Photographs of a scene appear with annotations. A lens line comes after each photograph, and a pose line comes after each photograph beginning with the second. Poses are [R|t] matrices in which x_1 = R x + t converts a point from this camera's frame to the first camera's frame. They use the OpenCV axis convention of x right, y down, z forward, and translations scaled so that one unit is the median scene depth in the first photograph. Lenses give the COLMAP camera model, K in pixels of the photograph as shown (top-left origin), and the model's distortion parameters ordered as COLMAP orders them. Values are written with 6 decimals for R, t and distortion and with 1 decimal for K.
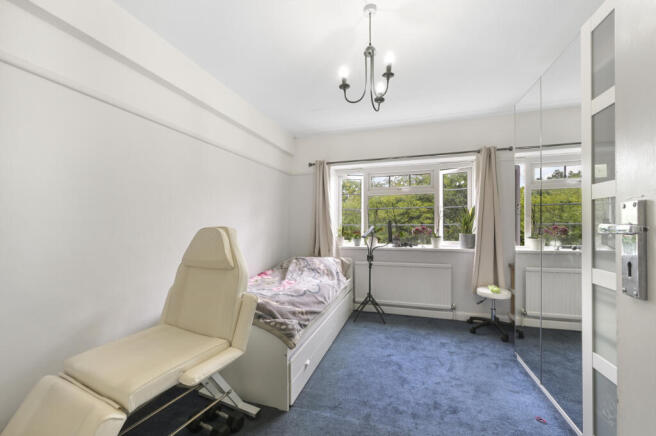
lens RADIAL K [[260.3, 0, 326.7], [0, 260.3, 220.4], [0, 0, 1]] dist [-0.001156, 0.000894]
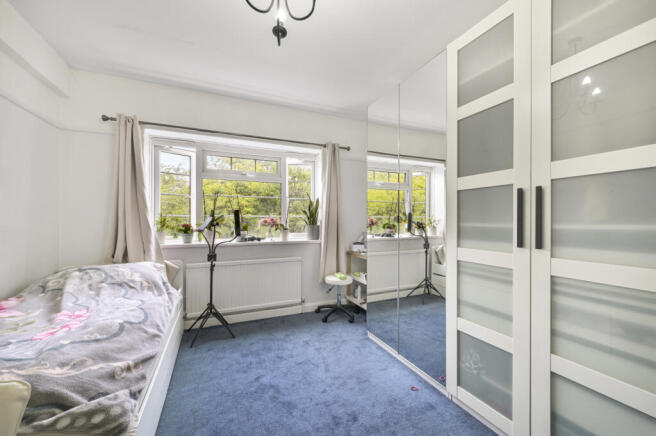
lens RADIAL K [[260.3, 0, 330.4], [0, 260.3, 219.4], [0, 0, 1]] dist [-0.001156, 0.000894]
pose [[0.747539, 0.008595, 0.664162, -0.101393], [-0.015615, 0.999867, 0.004635, 0.027395], [-0.664034, -0.013836, 0.747574, 0.231308]]
